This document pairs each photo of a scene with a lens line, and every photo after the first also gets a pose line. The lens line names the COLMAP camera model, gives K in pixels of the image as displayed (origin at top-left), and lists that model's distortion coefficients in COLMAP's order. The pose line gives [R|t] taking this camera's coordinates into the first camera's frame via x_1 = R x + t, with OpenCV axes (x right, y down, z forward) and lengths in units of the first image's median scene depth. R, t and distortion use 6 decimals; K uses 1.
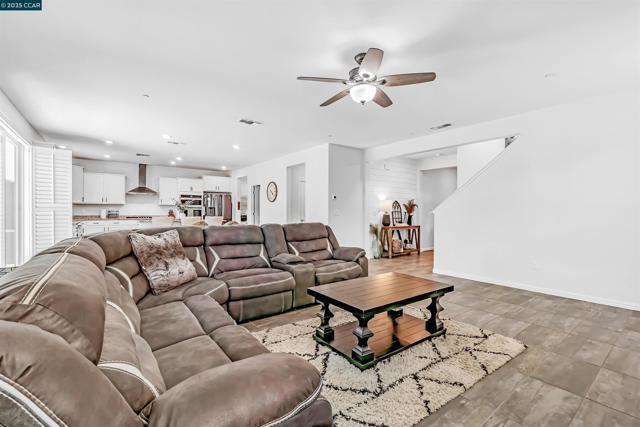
lens RADIAL K [[280.4, 0, 315.1], [0, 280.4, 215.1], [0, 0, 1]] dist [-0.003009, -0.000545]
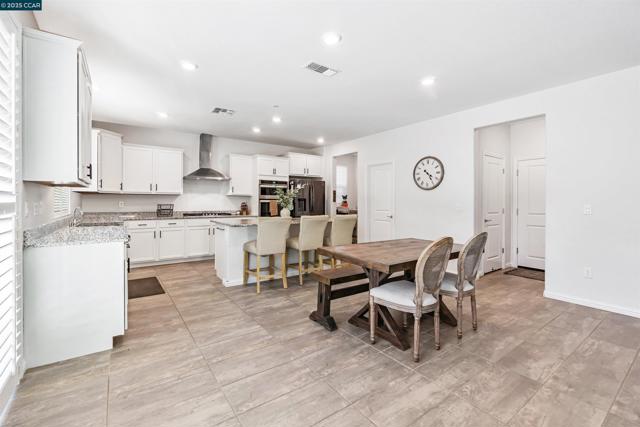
lens RADIAL K [[280.4, 0, 319.2], [0, 280.4, 203.1], [0, 0, 1]] dist [-0.003009, -0.000545]
pose [[0.999649, -0.000999, -0.026478, -0.335703], [0.000737, 0.999951, -0.009877, -0.011596], [0.026487, 0.009854, 0.999601, 0.349841]]
